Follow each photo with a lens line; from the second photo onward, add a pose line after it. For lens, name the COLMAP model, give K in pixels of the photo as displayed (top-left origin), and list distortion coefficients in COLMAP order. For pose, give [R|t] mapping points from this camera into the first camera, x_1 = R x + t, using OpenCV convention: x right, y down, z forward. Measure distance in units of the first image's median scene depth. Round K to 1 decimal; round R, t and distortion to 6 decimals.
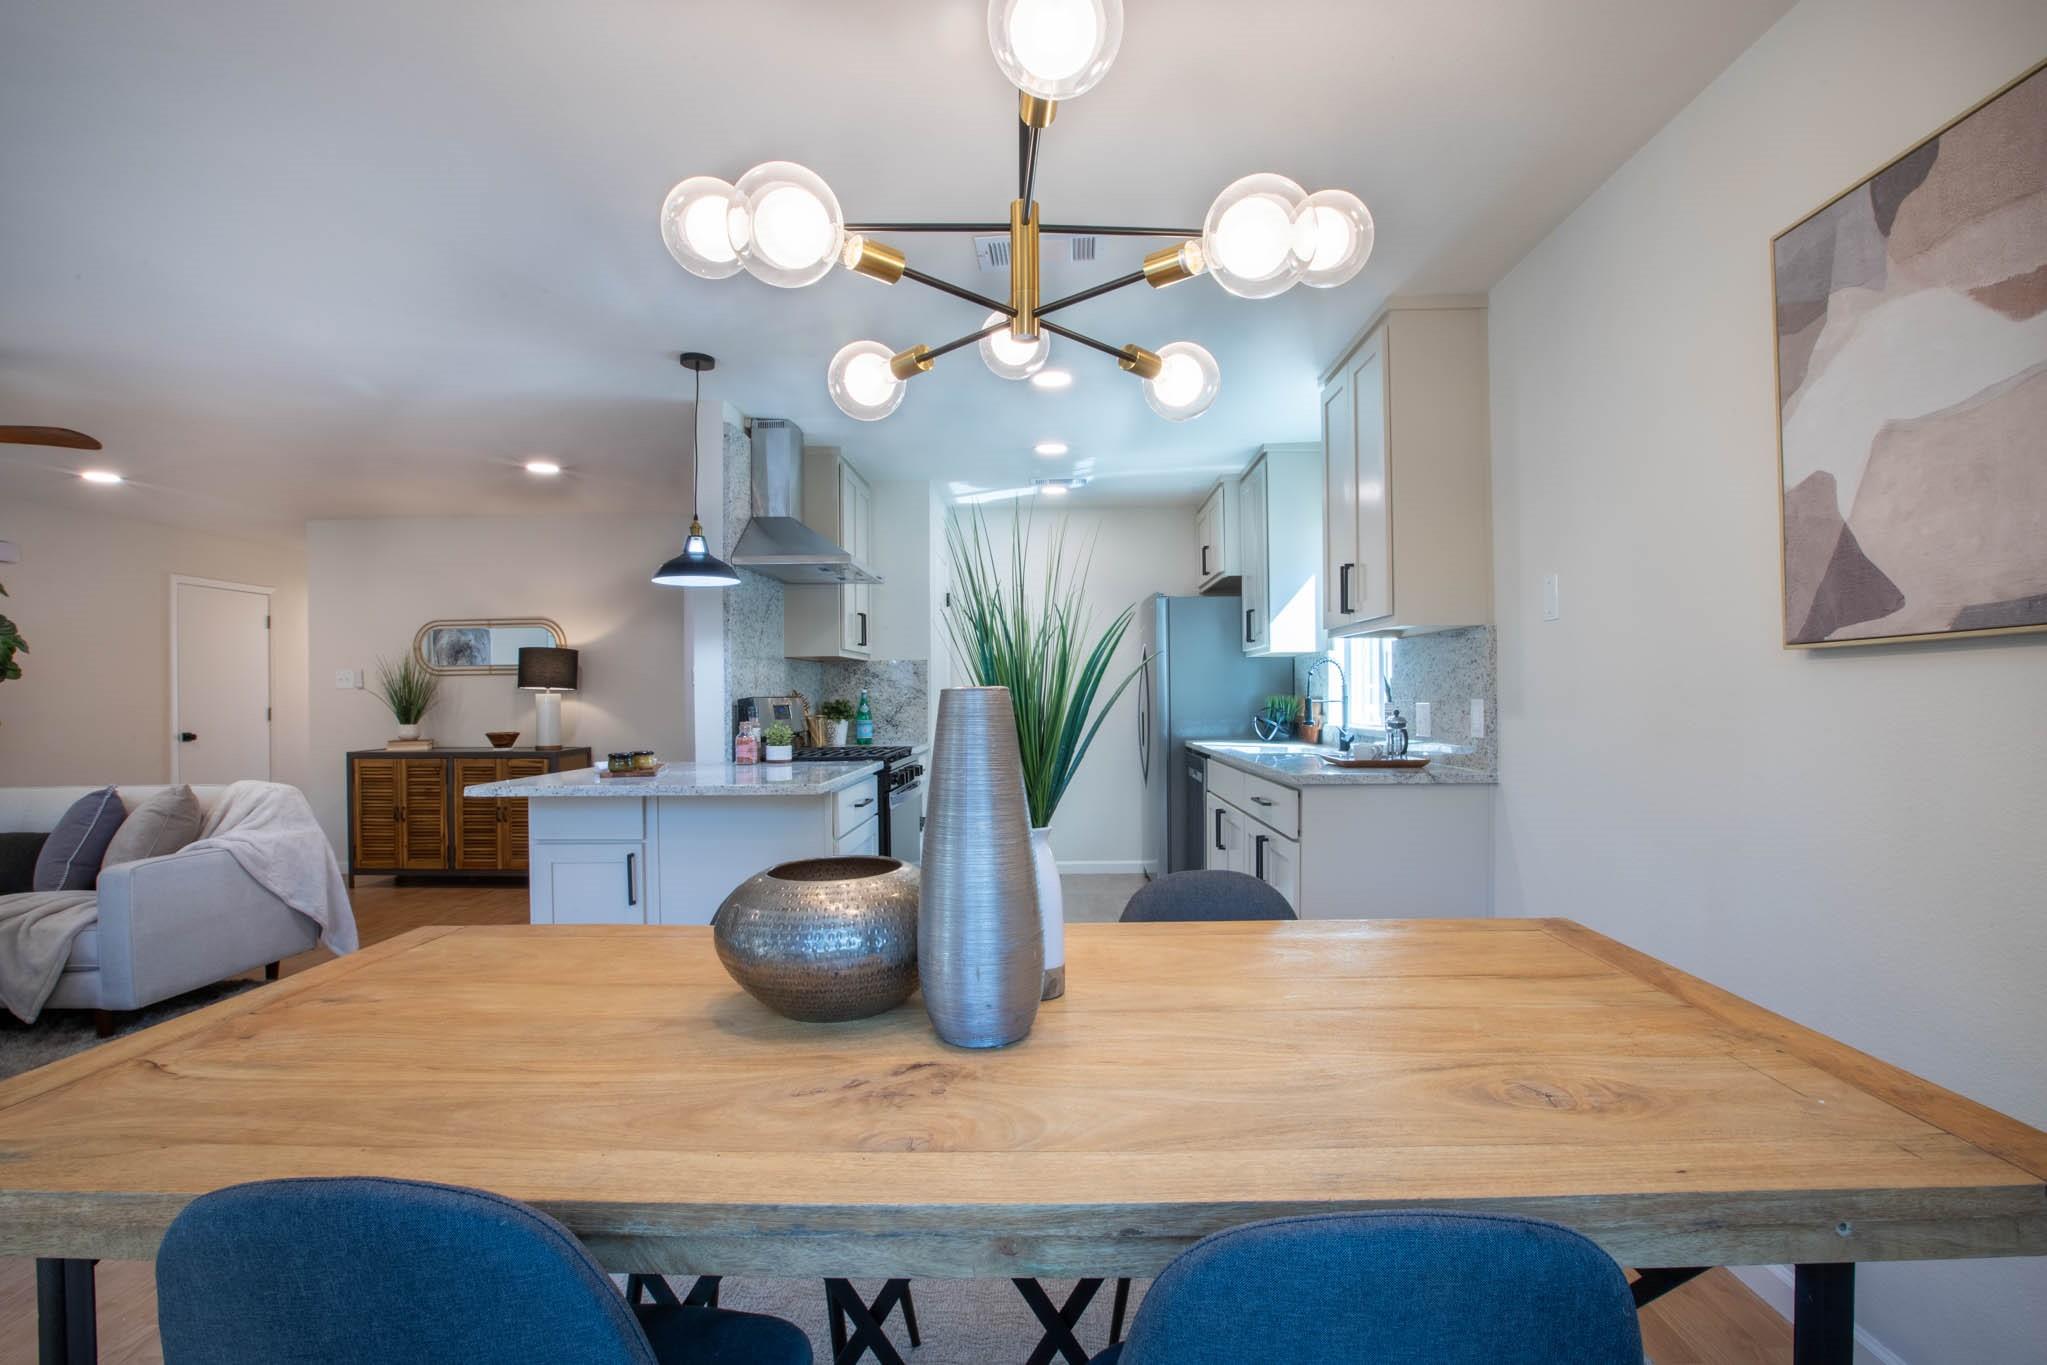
lens RADIAL K [[930.2, 0, 1022.7], [0, 930.2, 688.9], [0, 0, 1]] dist [-0.002913, 0.000846]
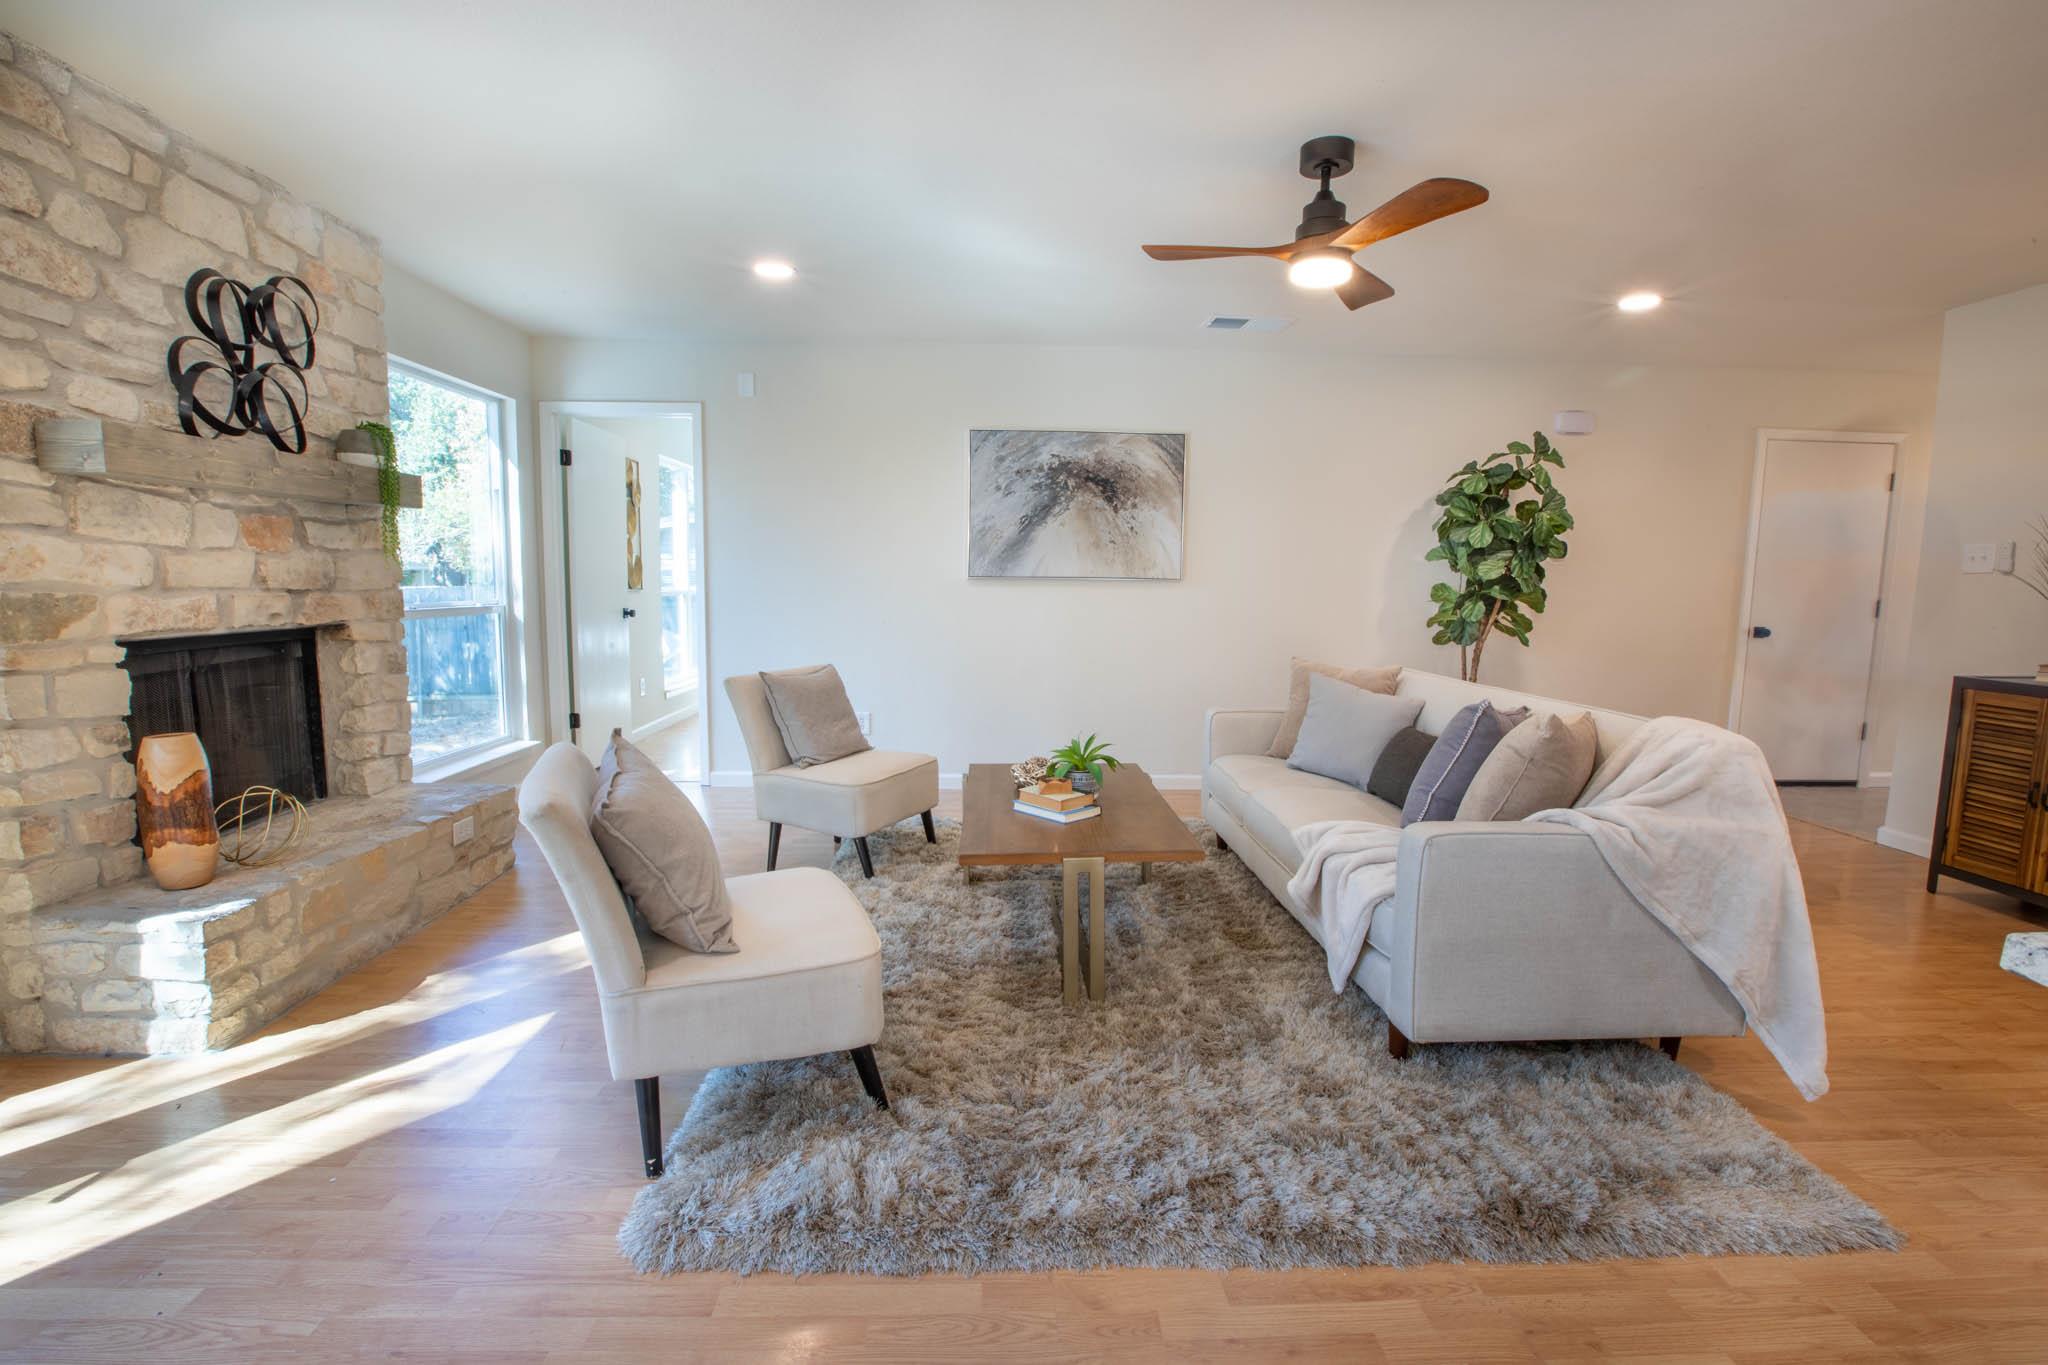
lens RADIAL K [[930.6, 0, 1021.0], [0, 930.6, 684.0], [0, 0, 1]] dist [-0.002913, 0.000846]
pose [[0.093349, 0.125812, -0.987652, -0.284135], [-0.013860, 0.992052, 0.125062, 0.007170], [0.995537, 0.002014, 0.094351, 0.525394]]
